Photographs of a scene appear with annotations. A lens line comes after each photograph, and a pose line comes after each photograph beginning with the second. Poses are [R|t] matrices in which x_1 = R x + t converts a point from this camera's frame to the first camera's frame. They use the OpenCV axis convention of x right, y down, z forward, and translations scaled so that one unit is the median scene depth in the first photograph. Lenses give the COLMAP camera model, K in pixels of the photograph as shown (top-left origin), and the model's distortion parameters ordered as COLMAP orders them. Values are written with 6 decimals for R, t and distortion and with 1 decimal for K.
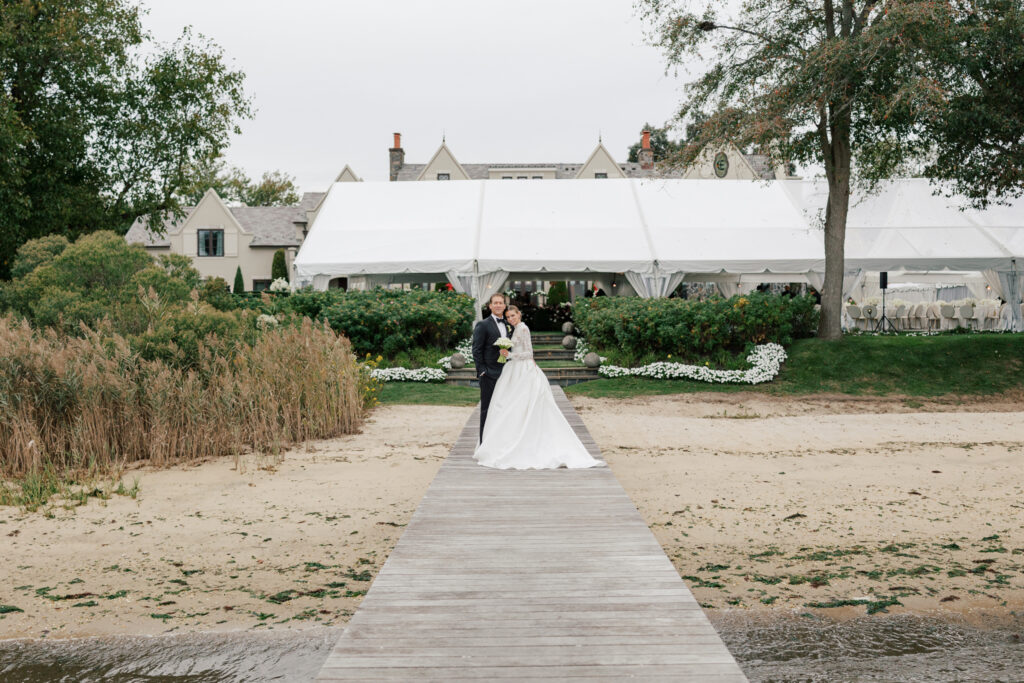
lens RADIAL K [[1032.0, 0, 528.9], [0, 1032.0, 342.7], [0, 0, 1]] dist [0.008265, -0.008097]
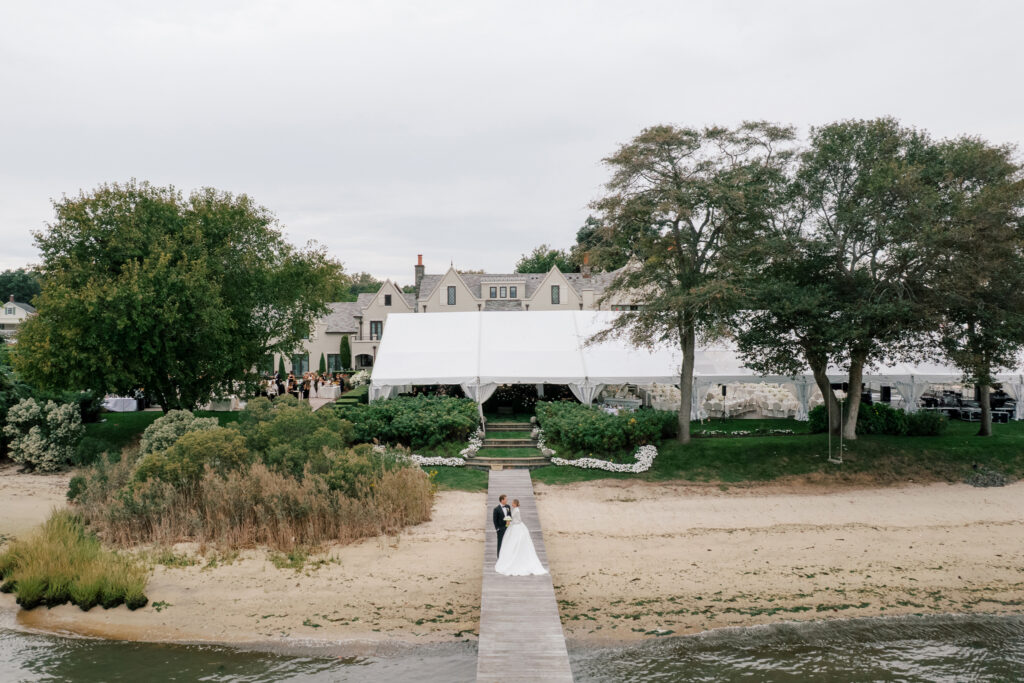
lens RADIAL K [[816.8, 0, 457.0], [0, 816.8, 325.5], [0, 0, 1]] dist [-0.051279, -0.003903]
pose [[0.998456, -0.000909, -0.055539, -0.026380], [0.000415, 0.999960, -0.008902, -0.320027], [0.055545, 0.008865, 0.998417, -0.681469]]
